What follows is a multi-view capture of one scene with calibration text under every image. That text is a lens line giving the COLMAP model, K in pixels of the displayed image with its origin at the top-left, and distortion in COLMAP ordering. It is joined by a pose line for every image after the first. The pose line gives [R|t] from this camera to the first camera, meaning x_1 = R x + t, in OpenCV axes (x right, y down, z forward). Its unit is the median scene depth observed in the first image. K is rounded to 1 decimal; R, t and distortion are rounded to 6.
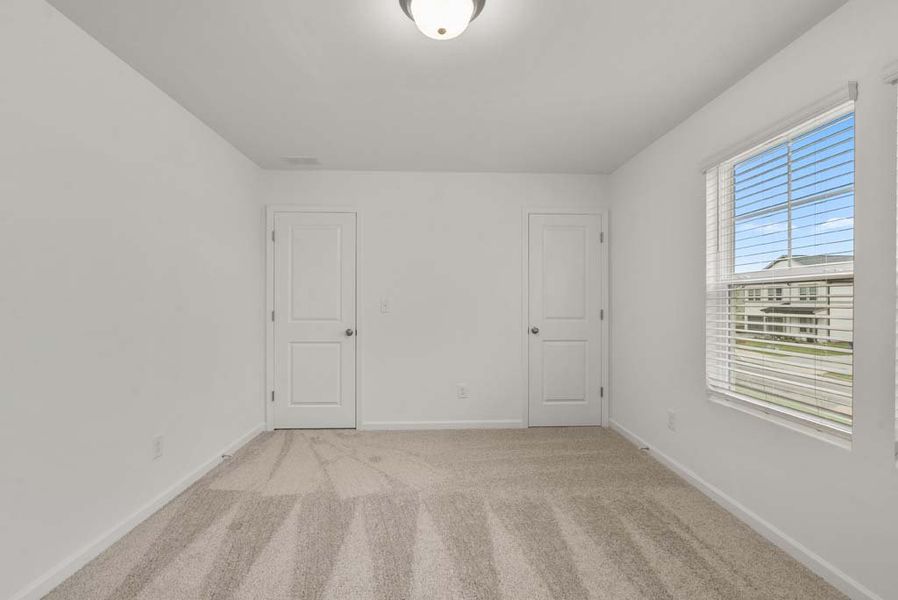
lens RADIAL K [[399.2, 0, 453.0], [0, 399.2, 300.2], [0, 0, 1]] dist [0.000982, 0.000866]
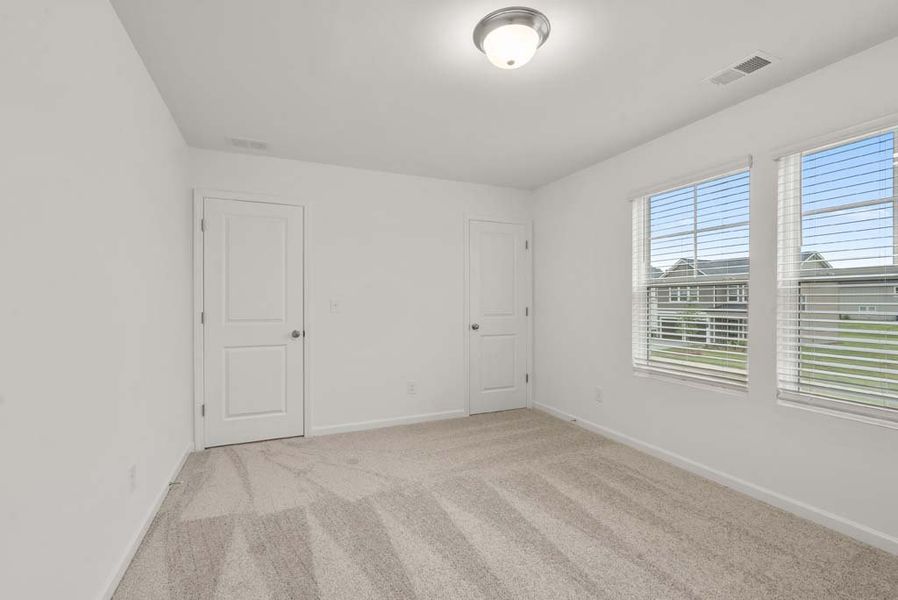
lens RADIAL K [[399.2, 0, 452.0], [0, 399.2, 301.0], [0, 0, 1]] dist [0.000982, 0.000866]
pose [[0.931452, -0.002578, 0.363855, -0.317353], [0.001360, 0.999993, 0.003604, 0.000948], [-0.363862, -0.002862, 0.931449, -0.001425]]
